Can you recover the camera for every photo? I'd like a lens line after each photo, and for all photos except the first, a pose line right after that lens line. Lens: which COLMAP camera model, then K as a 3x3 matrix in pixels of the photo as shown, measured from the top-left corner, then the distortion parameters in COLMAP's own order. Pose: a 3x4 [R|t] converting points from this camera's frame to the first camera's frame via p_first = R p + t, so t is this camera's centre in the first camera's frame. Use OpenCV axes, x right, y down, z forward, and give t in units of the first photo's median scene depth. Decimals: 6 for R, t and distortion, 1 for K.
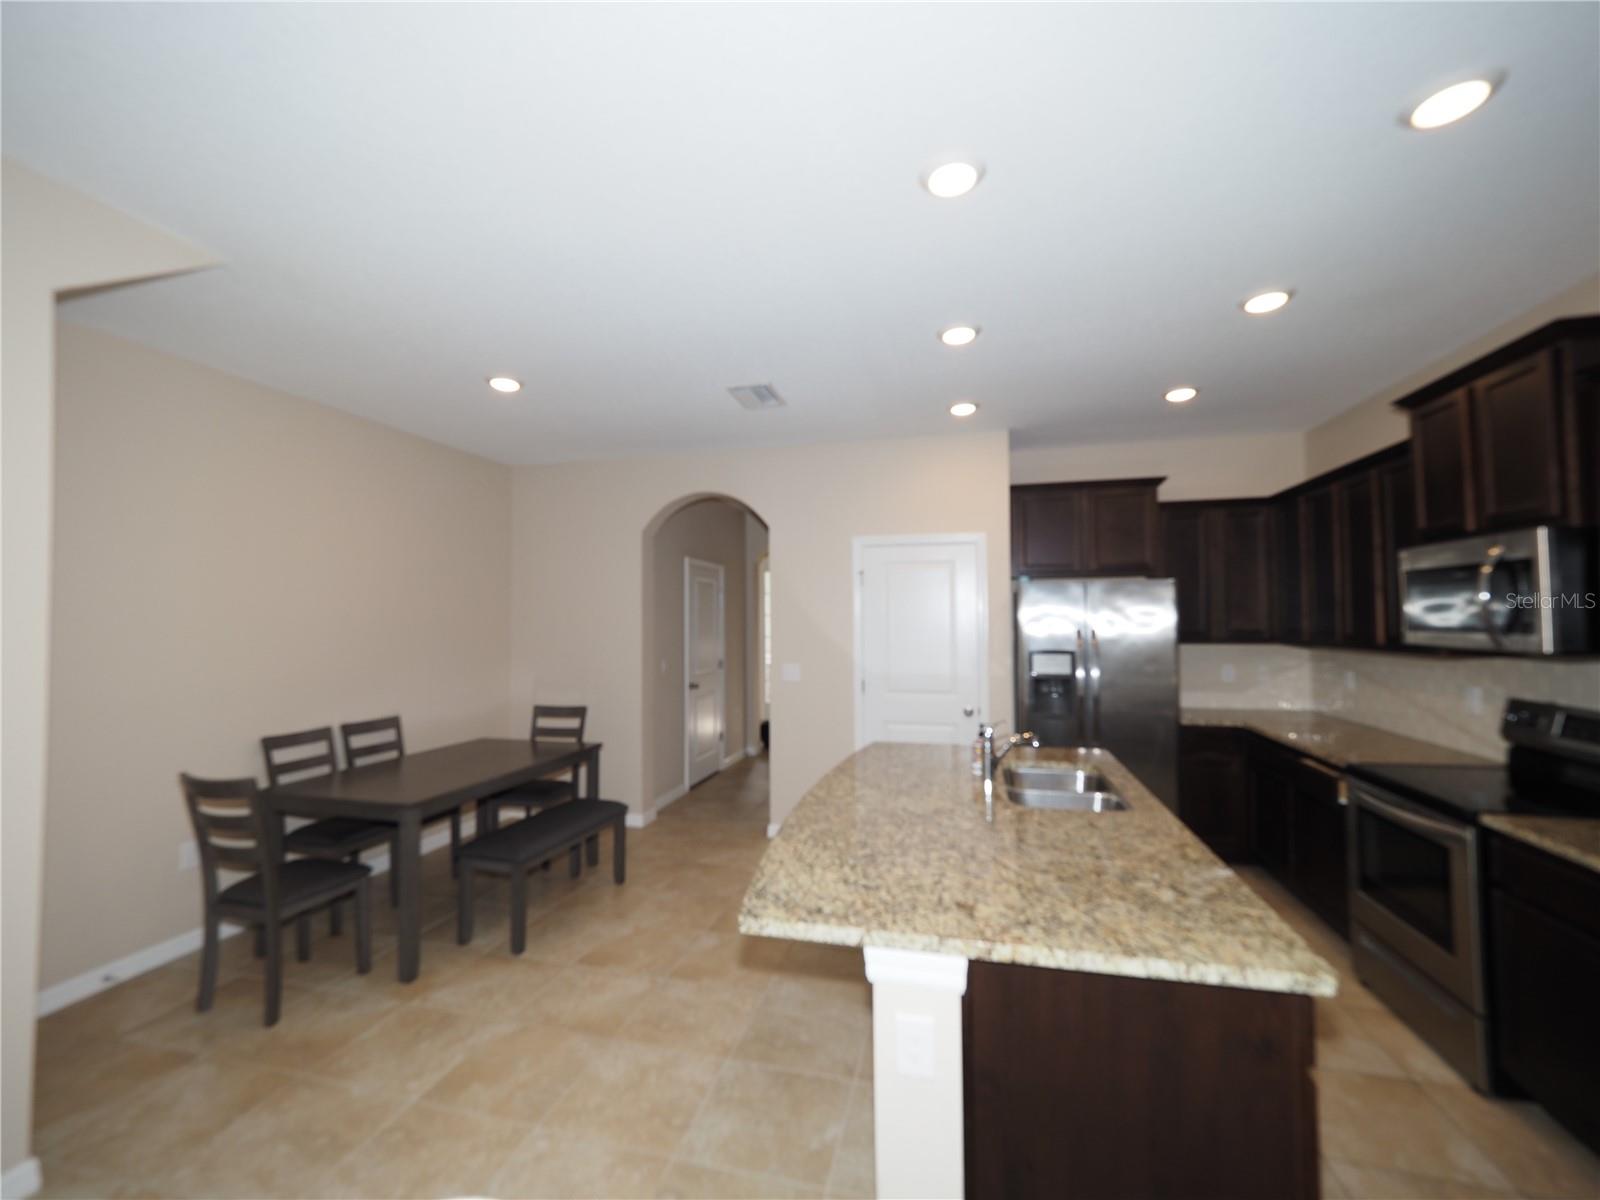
lens RADIAL K [[685.9, 0, 796.2], [0, 685.9, 596.4], [0, 0, 1]] dist [-0.001441, -0.000111]
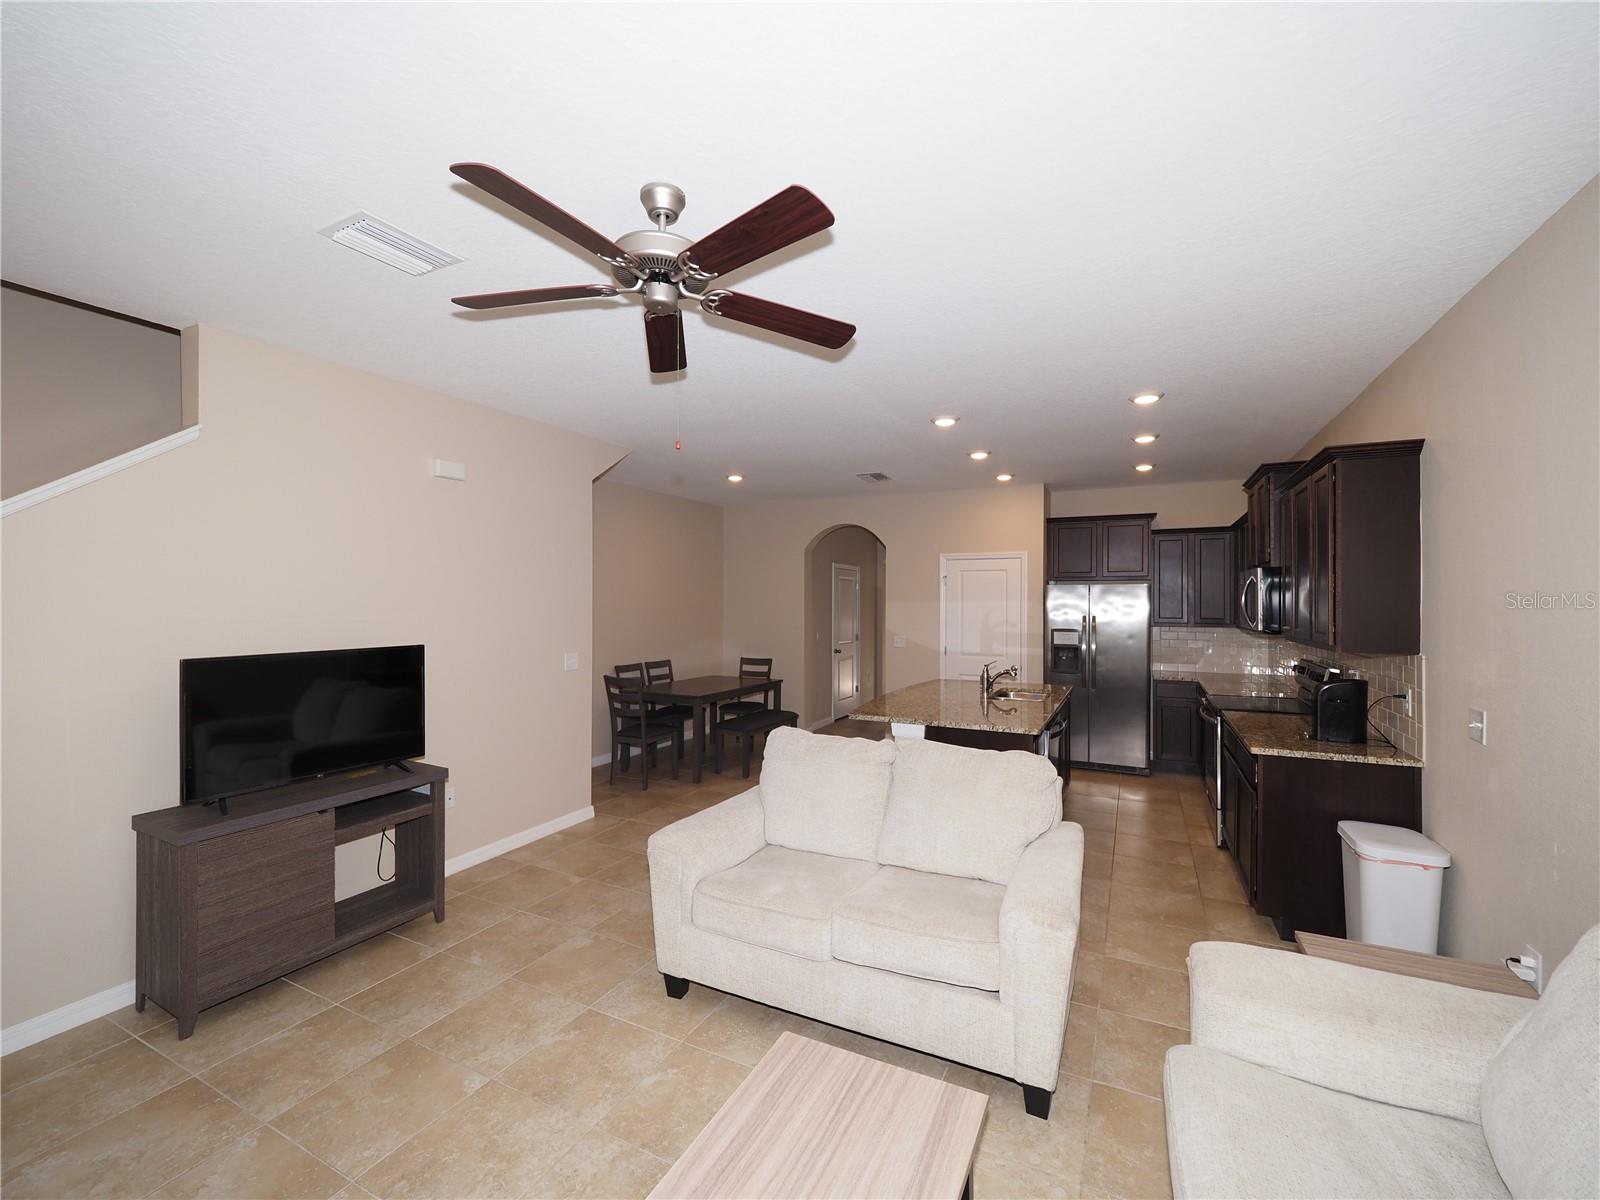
lens RADIAL K [[672.9, 0, 792.9], [0, 672.9, 601.3], [0, 0, 1]] dist [-0.008702, -0.000427]
pose [[0.976307, 0.010105, -0.216155, 0.100941], [-0.003016, 0.999447, 0.033102, -0.033957], [0.216370, -0.031665, 0.975798, -0.625603]]
